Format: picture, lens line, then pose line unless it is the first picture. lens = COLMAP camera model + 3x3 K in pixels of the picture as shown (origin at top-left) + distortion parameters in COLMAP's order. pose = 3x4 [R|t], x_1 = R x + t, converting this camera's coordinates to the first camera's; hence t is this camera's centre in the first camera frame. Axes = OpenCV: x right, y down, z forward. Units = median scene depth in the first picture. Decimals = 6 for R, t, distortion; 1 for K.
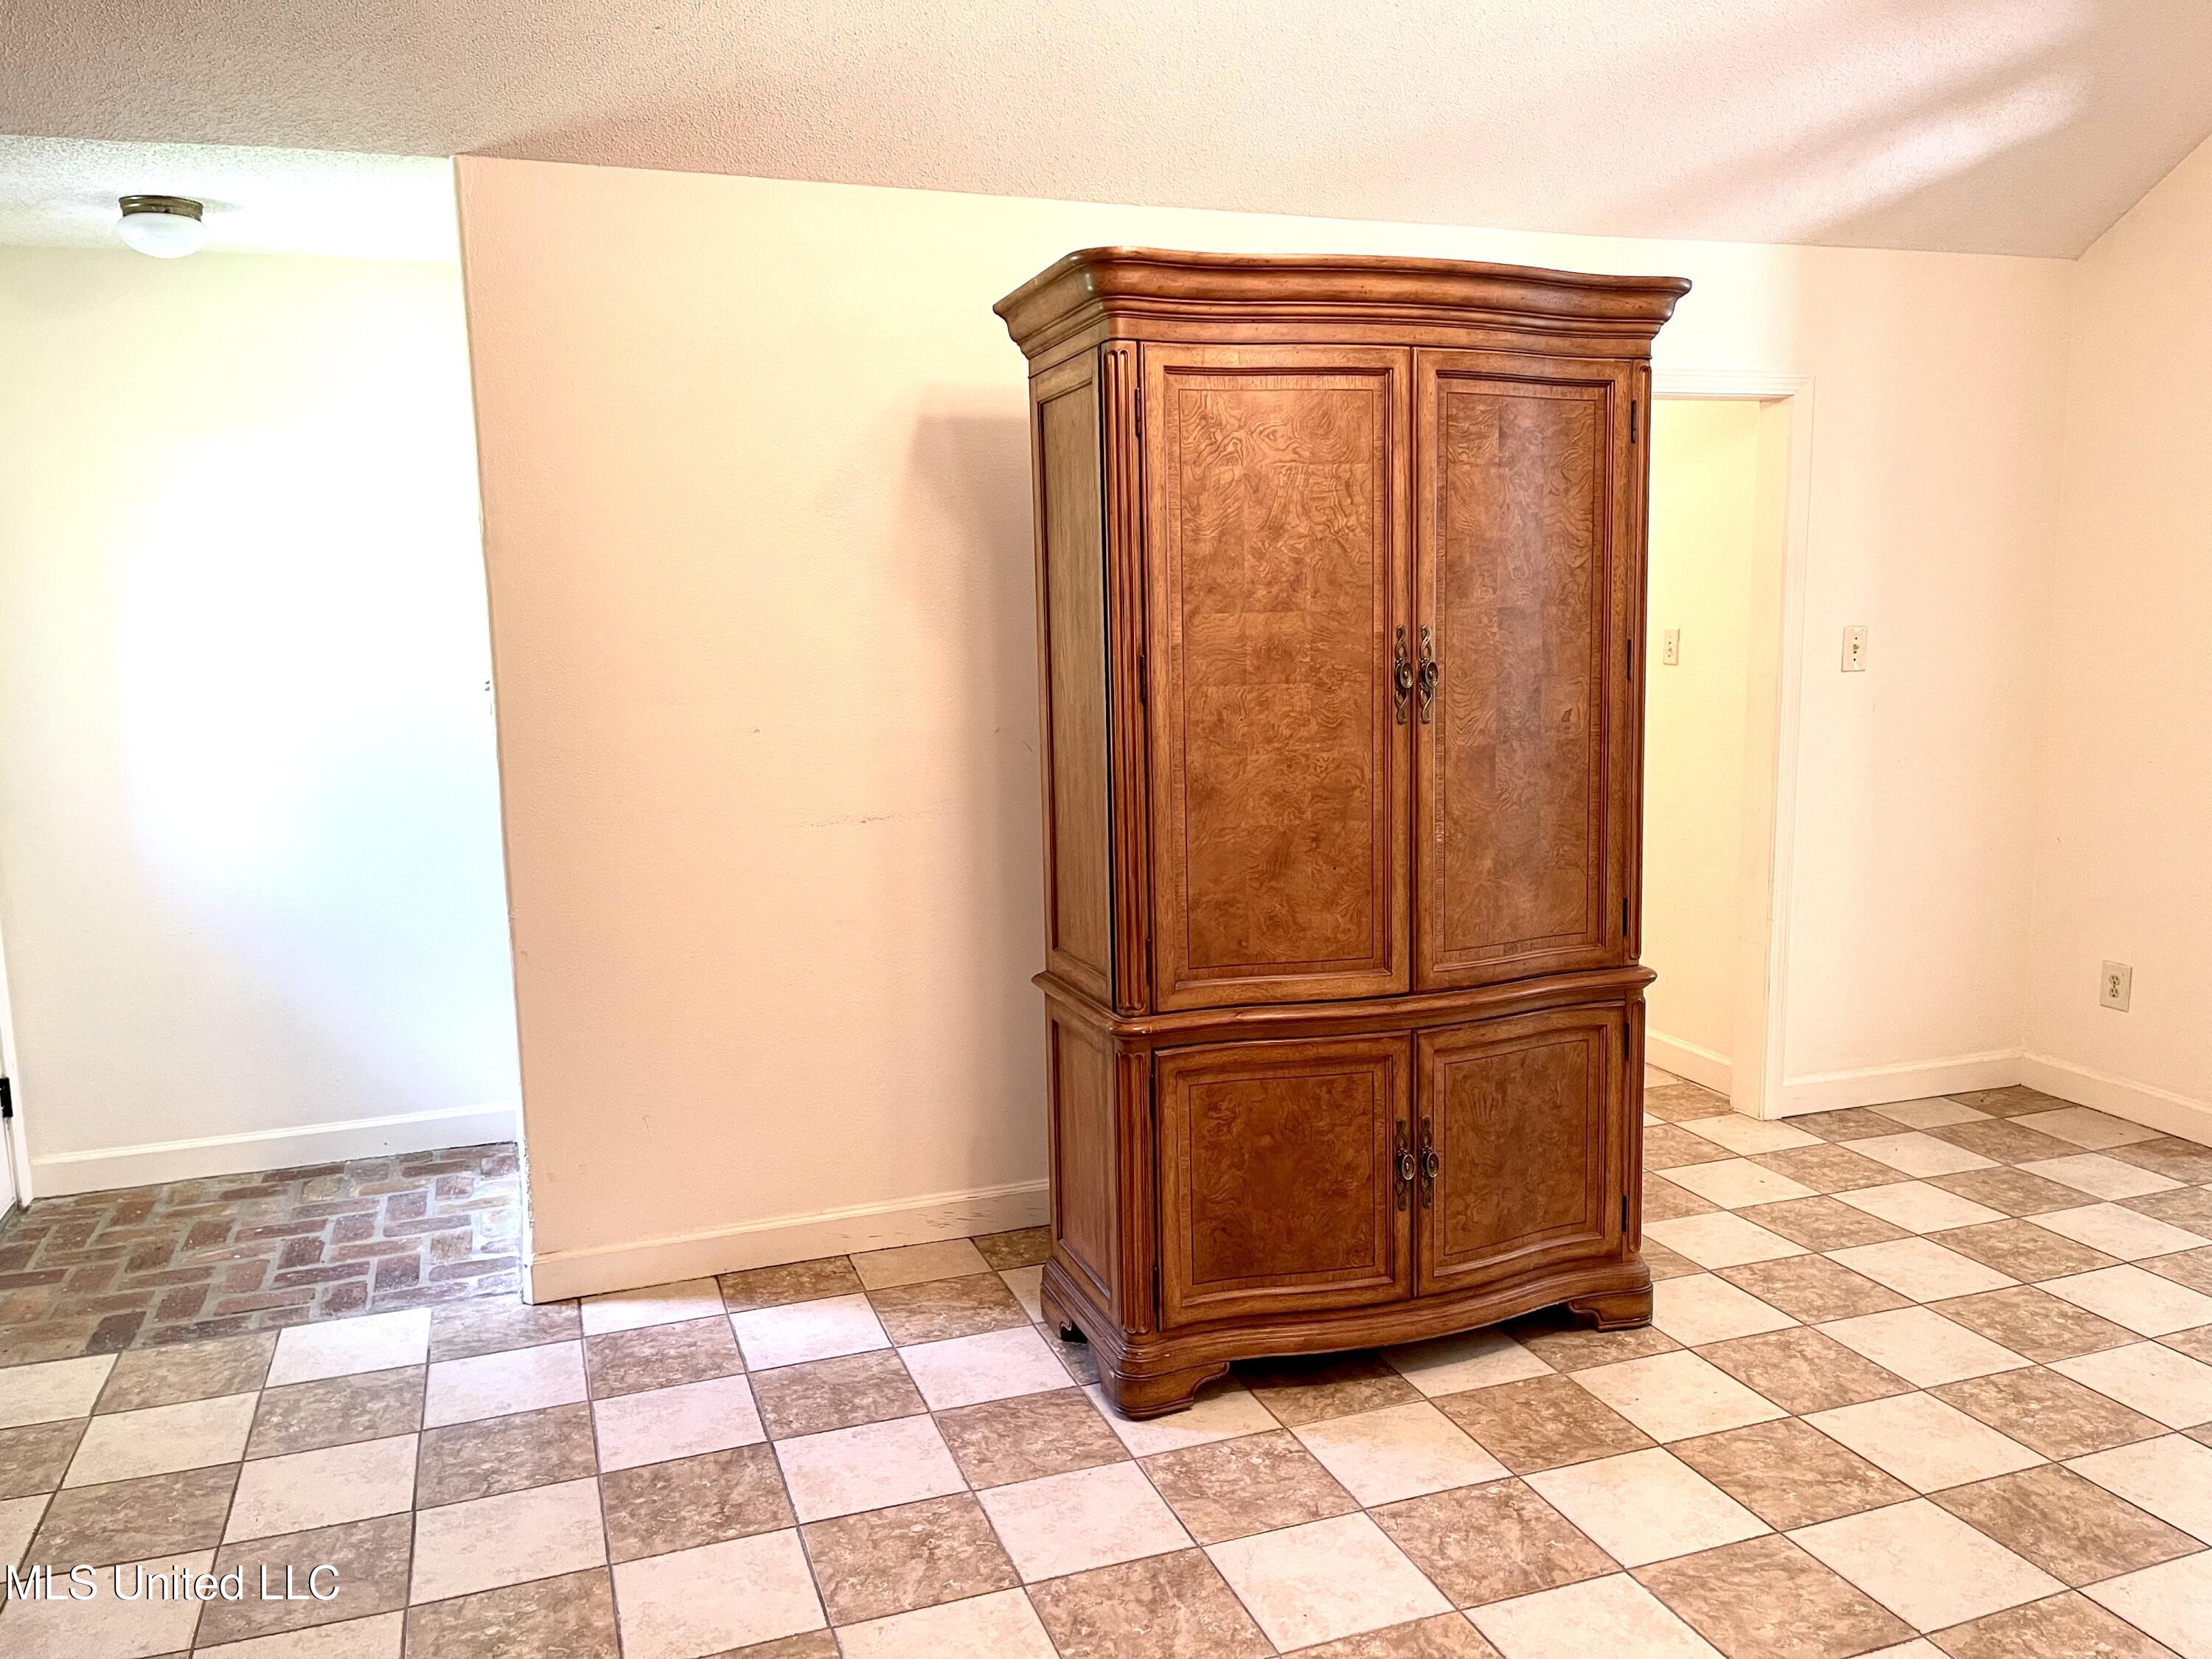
lens RADIAL K [[1668.6, 0, 1103.4], [0, 1668.6, 837.9], [0, 0, 1]] dist [0.079668, -0.106967]
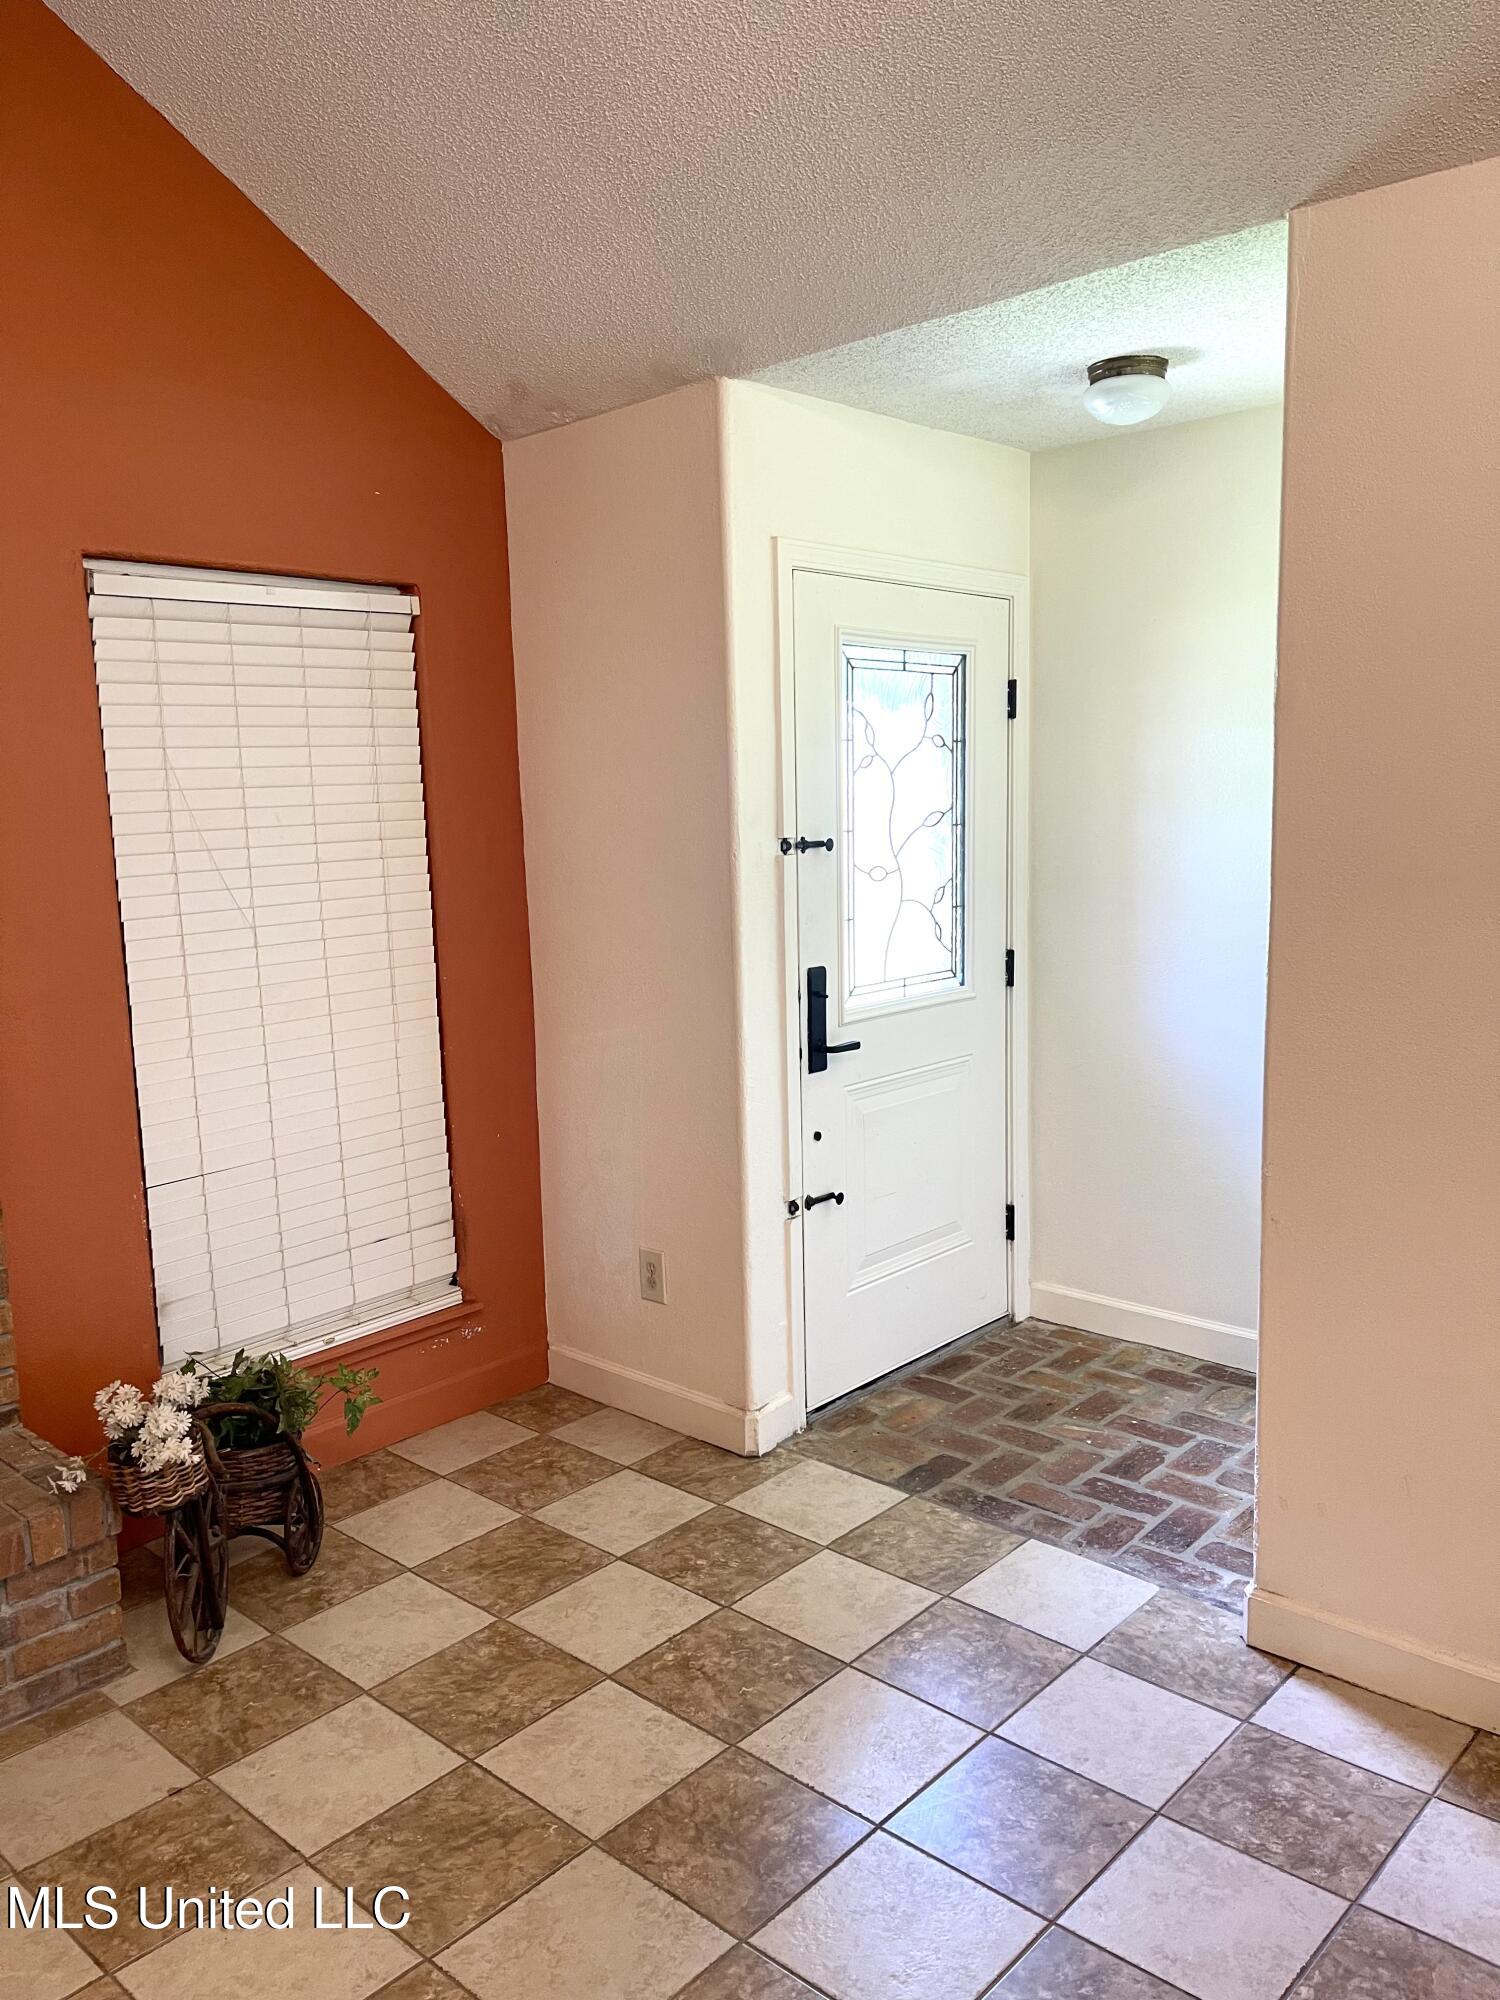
lens RADIAL K [[1508.7, 0, 757.5], [0, 1508.7, 1011.2], [0, 0, 1]] dist [0.079668, -0.106967]
pose [[0.473241, 0.129914, -0.871301, 0.146523], [-0.112127, 0.989905, 0.086698, -0.060395], [0.873768, 0.056668, 0.483030, 0.399619]]
